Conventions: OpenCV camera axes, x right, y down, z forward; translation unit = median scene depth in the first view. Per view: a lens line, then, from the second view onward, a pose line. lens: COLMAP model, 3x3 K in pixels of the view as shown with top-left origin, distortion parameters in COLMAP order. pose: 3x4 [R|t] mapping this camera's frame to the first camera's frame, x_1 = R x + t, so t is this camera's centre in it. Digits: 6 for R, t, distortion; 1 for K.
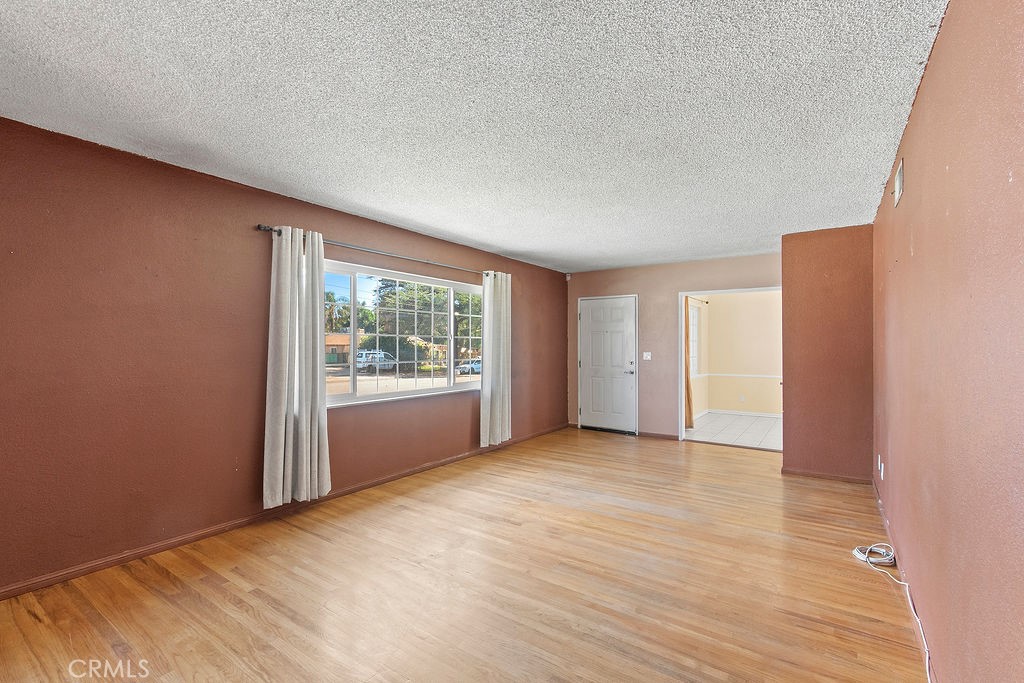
lens RADIAL K [[456.1, 0, 518.1], [0, 456.1, 345.7], [0, 0, 1]] dist [0.000655, -0.000063]
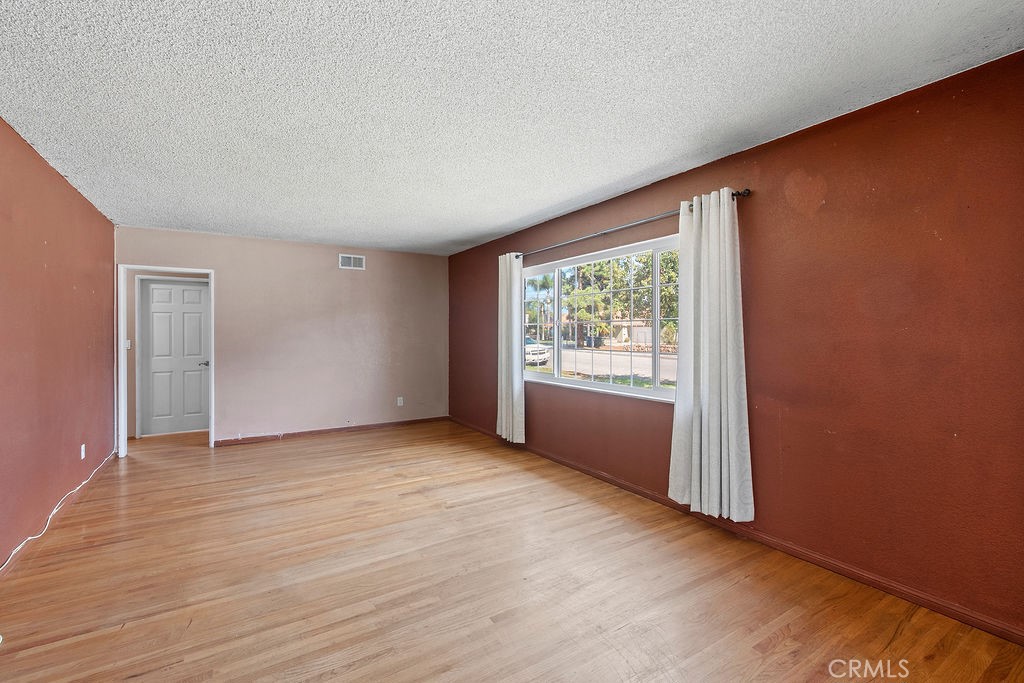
lens RADIAL K [[456.1, 0, 521.1], [0, 456.1, 334.3], [0, 0, 1]] dist [0.000655, -0.000063]
pose [[-0.395322, -0.001516, -0.918541, 0.712576], [0.006794, 0.999966, -0.004574, 0.006196], [0.918517, -0.008049, -0.395299, 1.342510]]
